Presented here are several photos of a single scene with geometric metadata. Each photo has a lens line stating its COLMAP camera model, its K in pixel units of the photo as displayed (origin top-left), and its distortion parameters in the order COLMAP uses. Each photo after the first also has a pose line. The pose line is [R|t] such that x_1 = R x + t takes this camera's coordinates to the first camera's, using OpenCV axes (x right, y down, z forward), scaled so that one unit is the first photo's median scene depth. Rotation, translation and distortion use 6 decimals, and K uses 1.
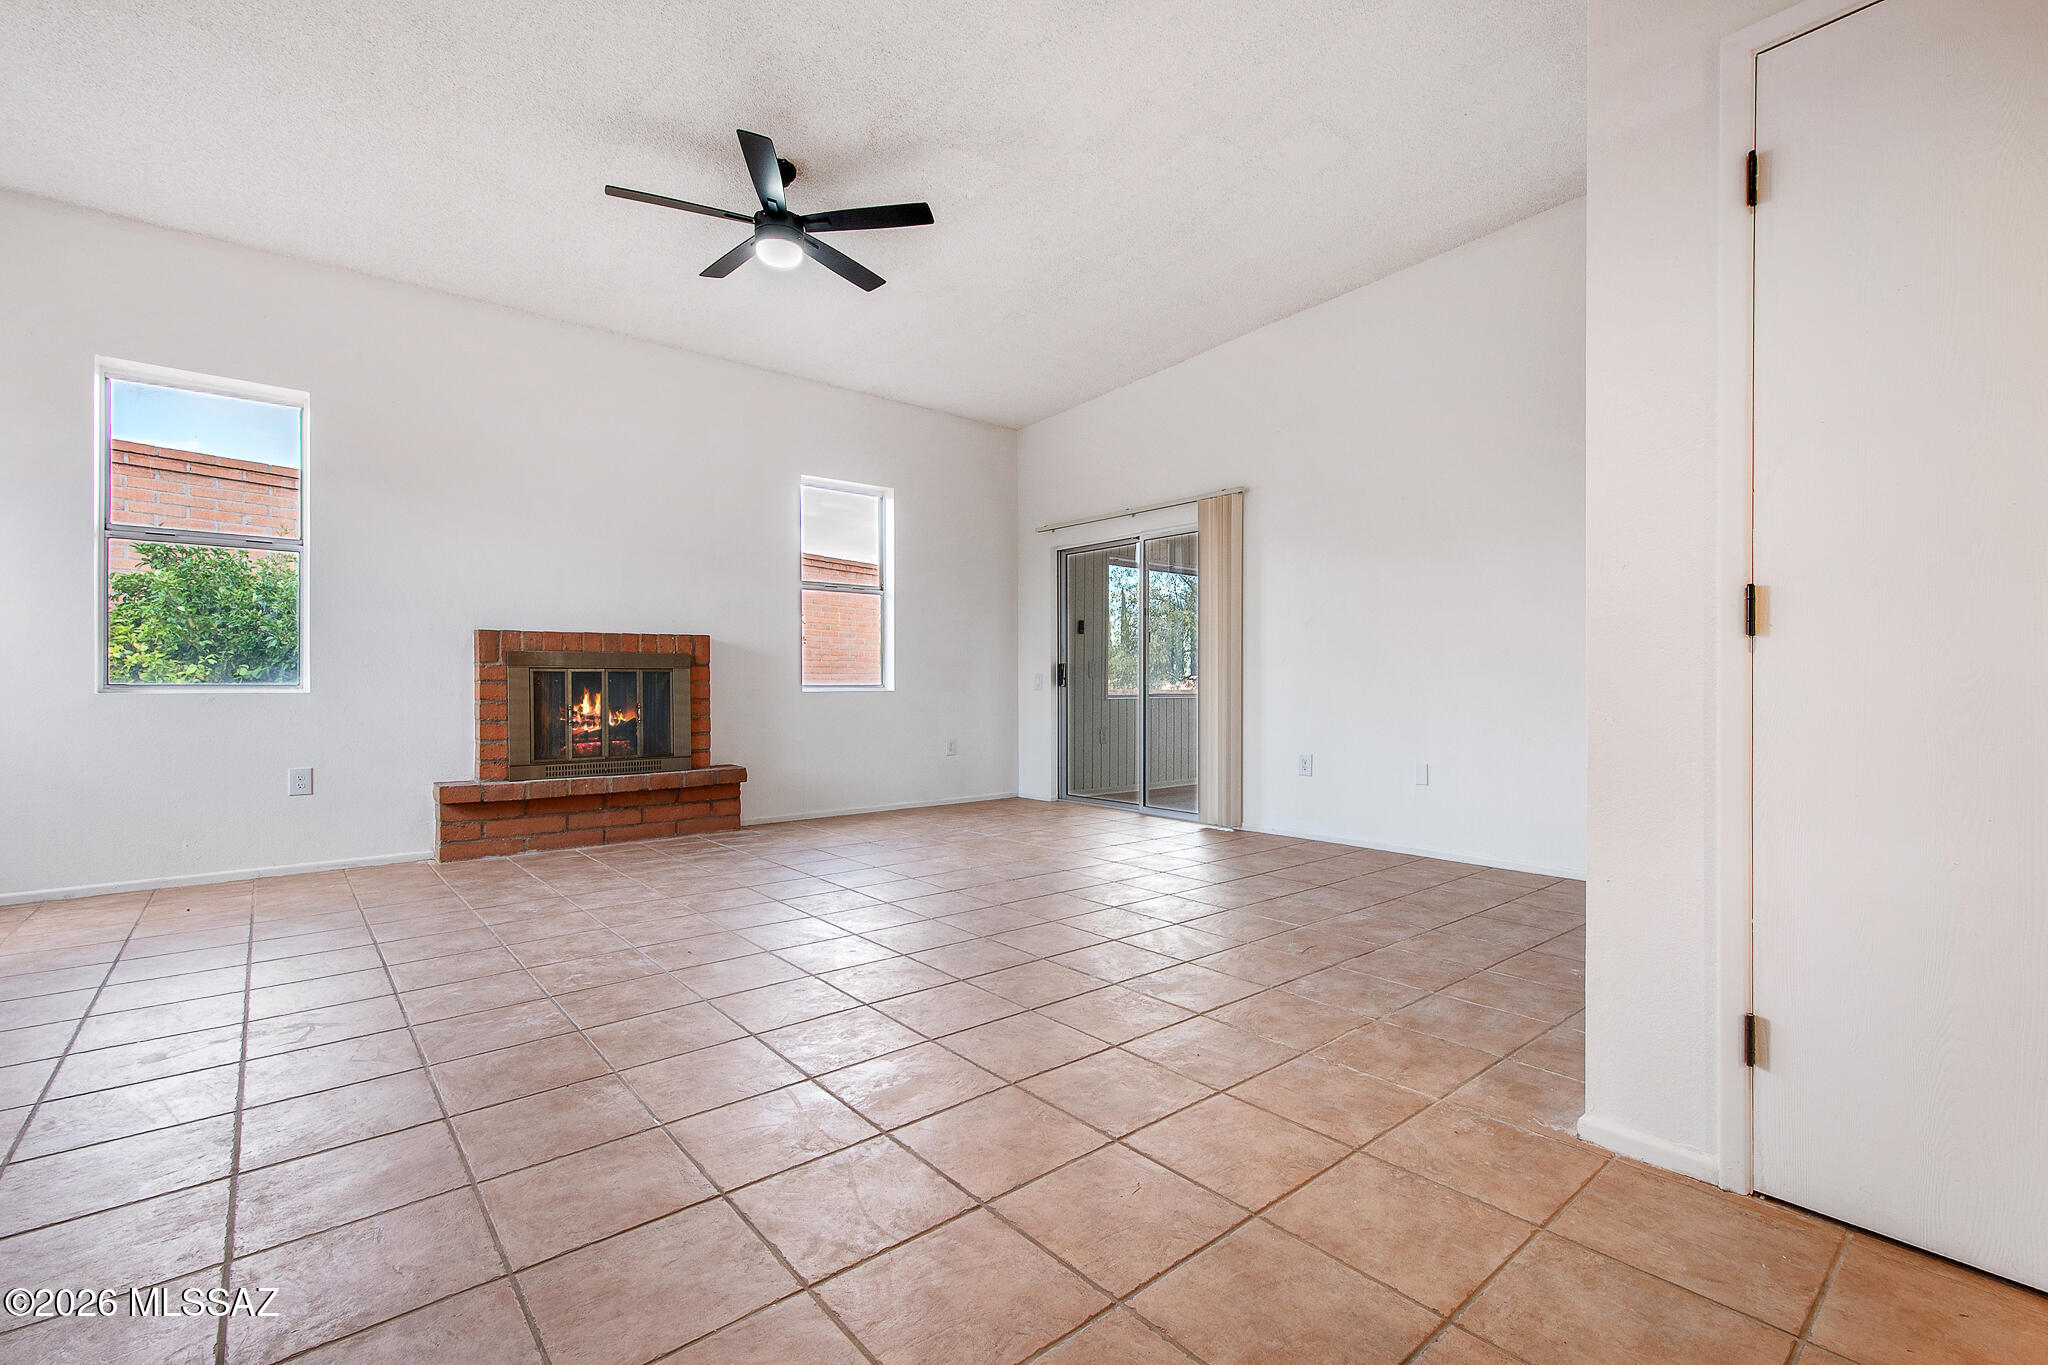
lens RADIAL K [[904.0, 0, 1026.7], [0, 904.0, 685.1], [0, 0, 1]] dist [0.013410, -0.002916]
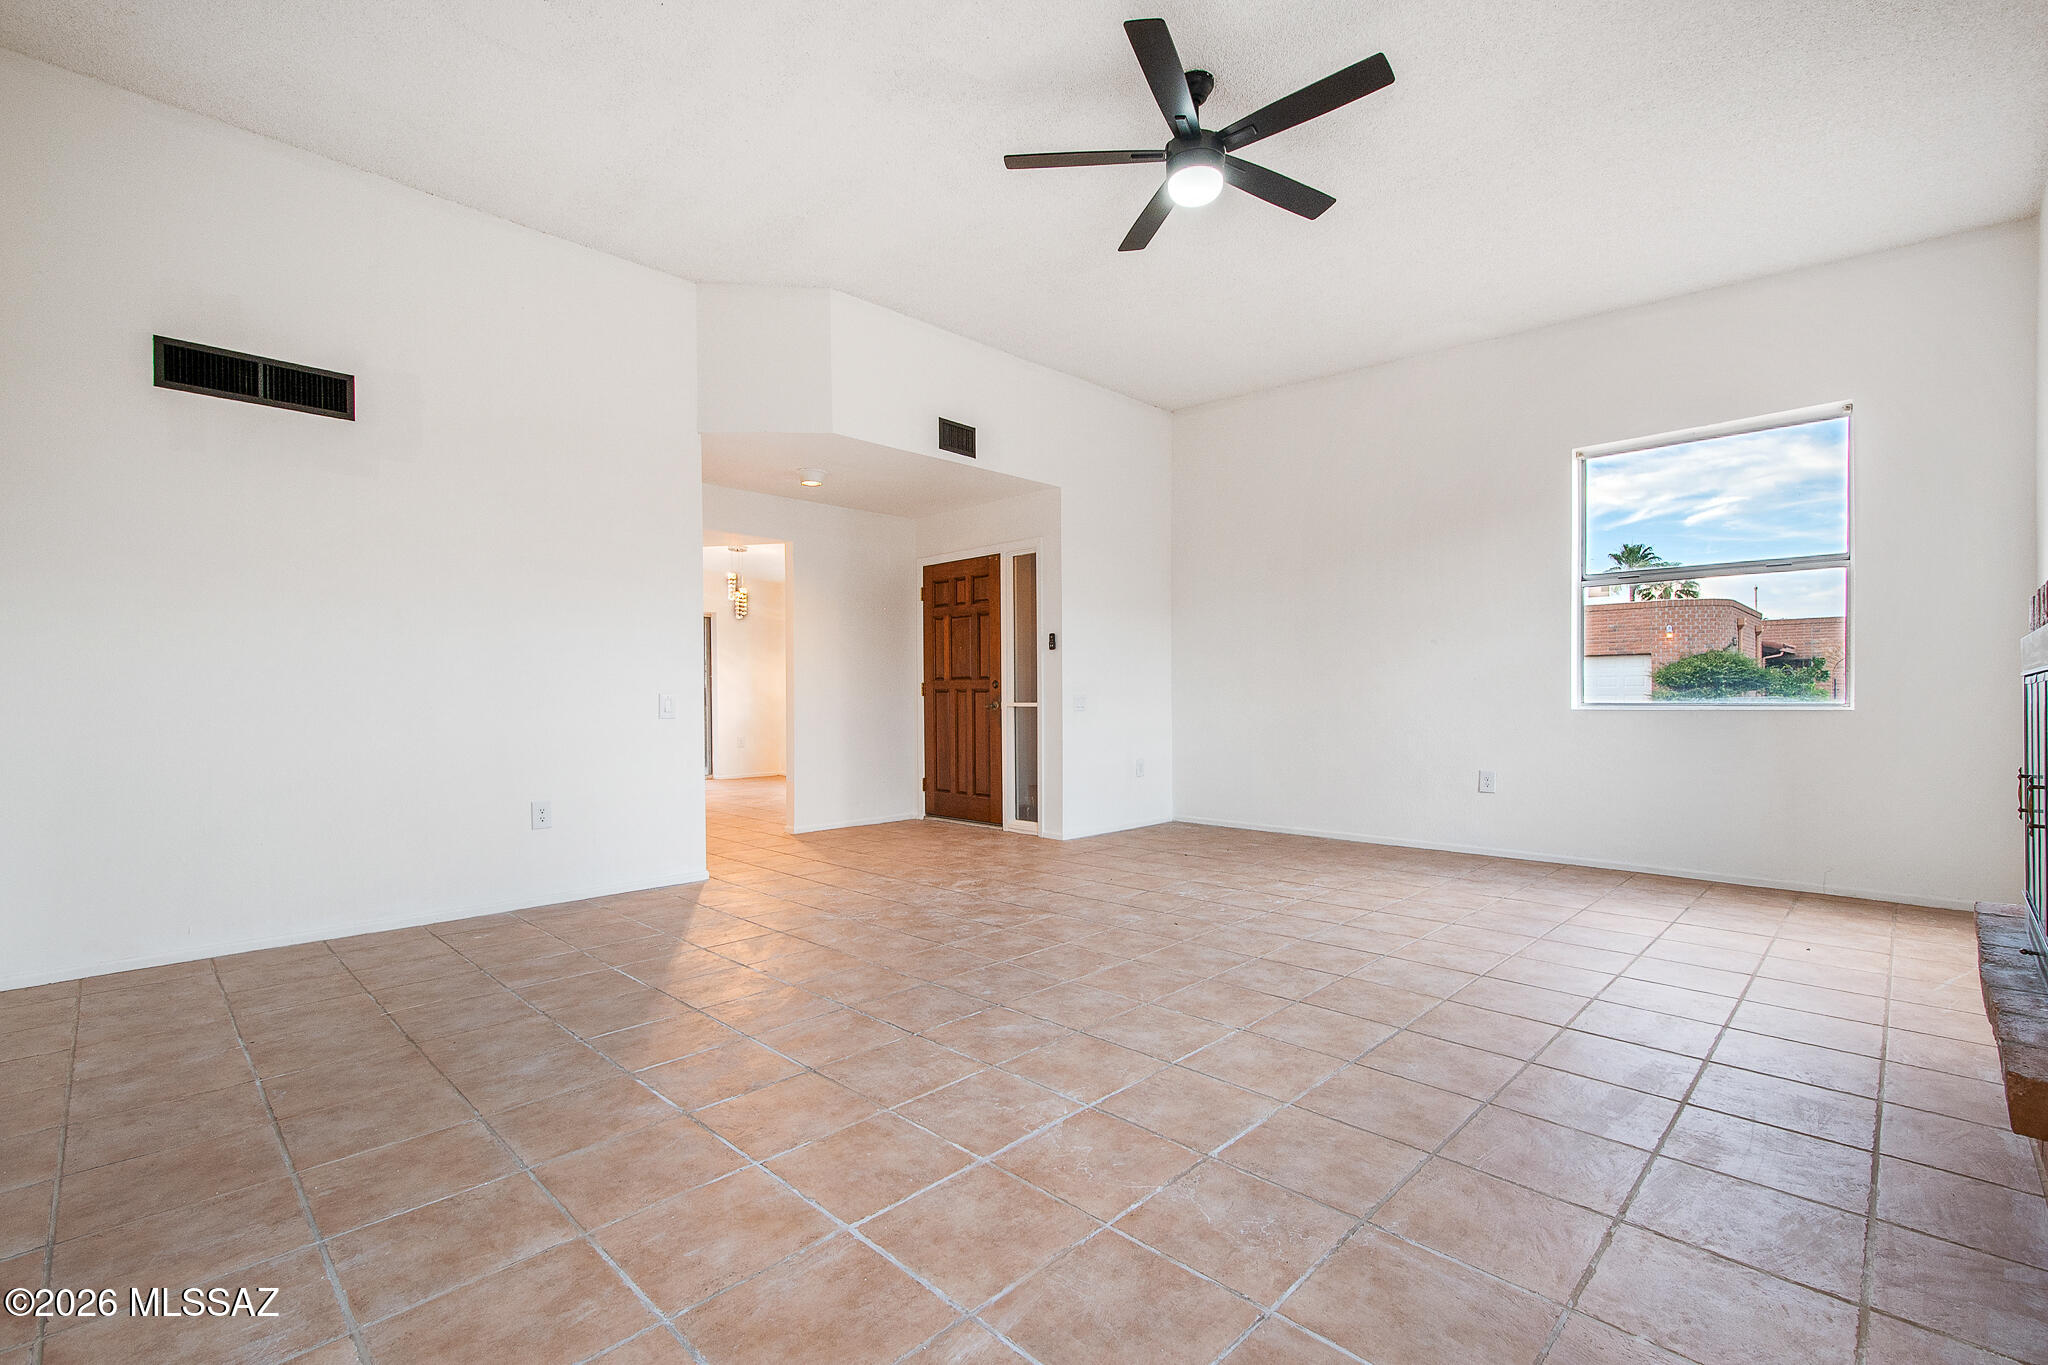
lens RADIAL K [[904.0, 0, 1035.1], [0, 904.0, 700.2], [0, 0, 1]] dist [0.013410, -0.002916]
pose [[-0.994554, 0.007456, -0.103959, -0.028811], [0.007097, 0.999968, 0.003819, -0.011397], [0.103984, 0.003061, -0.994574, 1.283809]]
